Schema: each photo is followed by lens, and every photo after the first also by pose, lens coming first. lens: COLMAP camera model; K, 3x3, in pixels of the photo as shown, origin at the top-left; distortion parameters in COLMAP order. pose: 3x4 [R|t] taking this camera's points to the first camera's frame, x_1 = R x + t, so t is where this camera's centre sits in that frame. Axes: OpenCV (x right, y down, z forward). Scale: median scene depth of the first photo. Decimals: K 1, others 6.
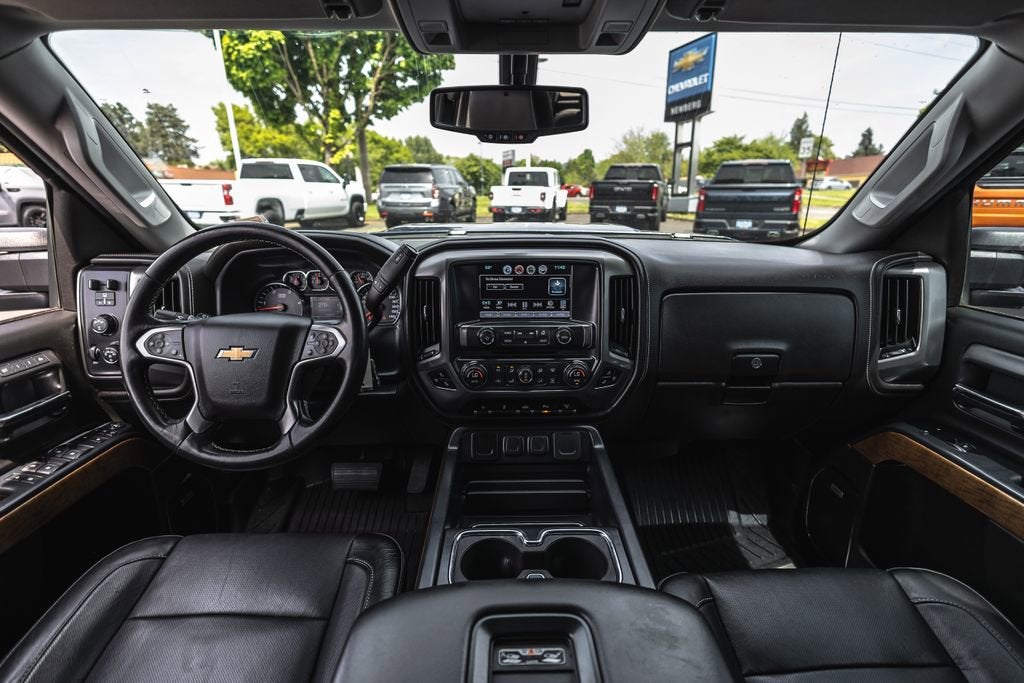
lens RADIAL K [[471.2, 0, 512.0], [0, 471.2, 341.5], [0, 0, 1]] dist [0.004760, 0.000303]
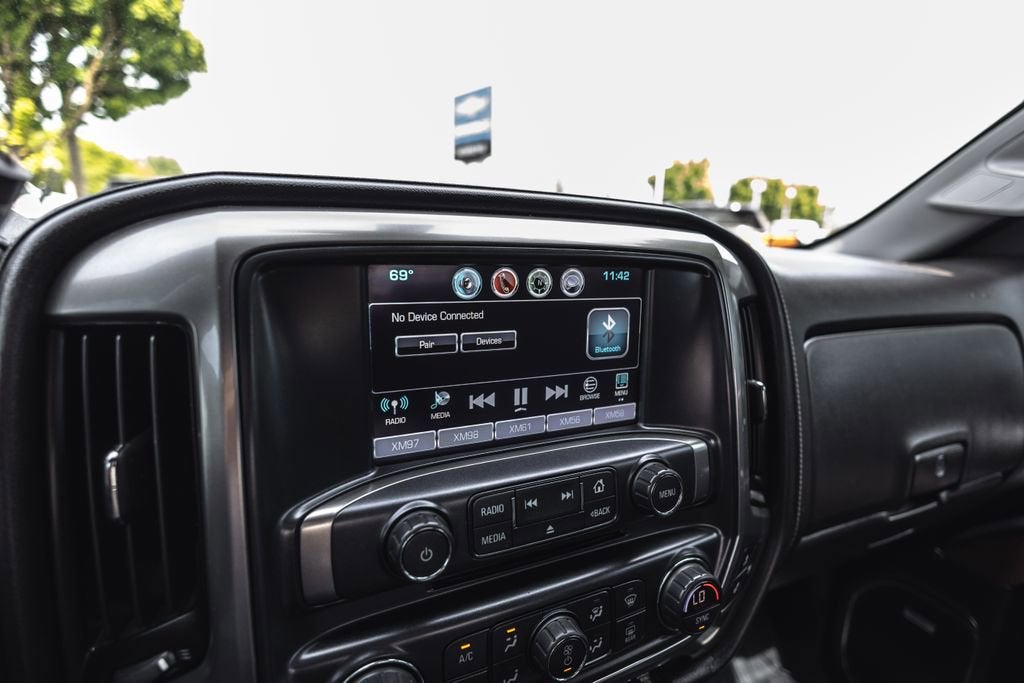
lens RADIAL K [[481.6, 0, 512.0], [0, 481.6, 341.5], [0, 0, 1]] dist [-0.000605, -0.000492]
pose [[0.911692, -0.052606, 0.407492, -0.010311], [0.084950, 0.994475, -0.061676, -0.009400], [-0.401995, 0.090845, 0.911124, 0.070590]]
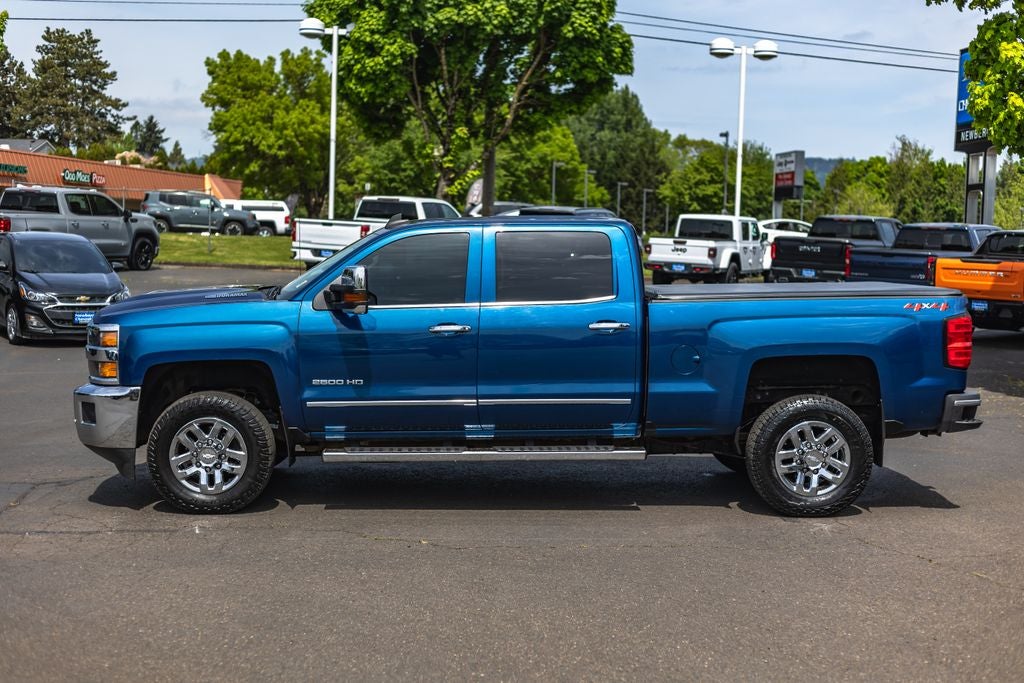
lens RADIAL K [[1459.5, 0, 512.0], [0, 1459.5, 341.5], [0, 0, 1]] dist [0.000415, -0.017009]
pose [[0.969490, 0.063618, -0.236734, 0.388283], [-0.116541, 0.969234, -0.216801, 0.474773], [0.215658, 0.237776, 0.947077, -1.583035]]
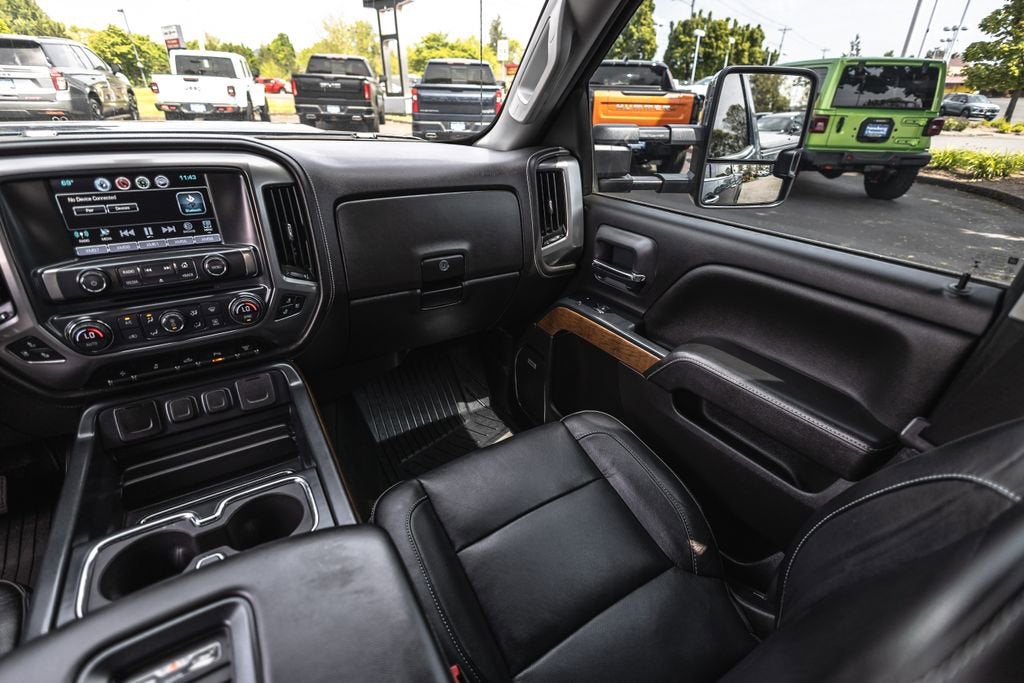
lens RADIAL K [[467.4, 0, 512.0], [0, 467.4, 341.5], [0, 0, 1]] dist [0.001778, -0.000500]
pose [[0.858172, -0.216136, 0.465645, 0.013907], [0.126595, 0.968137, 0.216065, 0.000510], [-0.497508, -0.126473, 0.858190, 0.003987]]
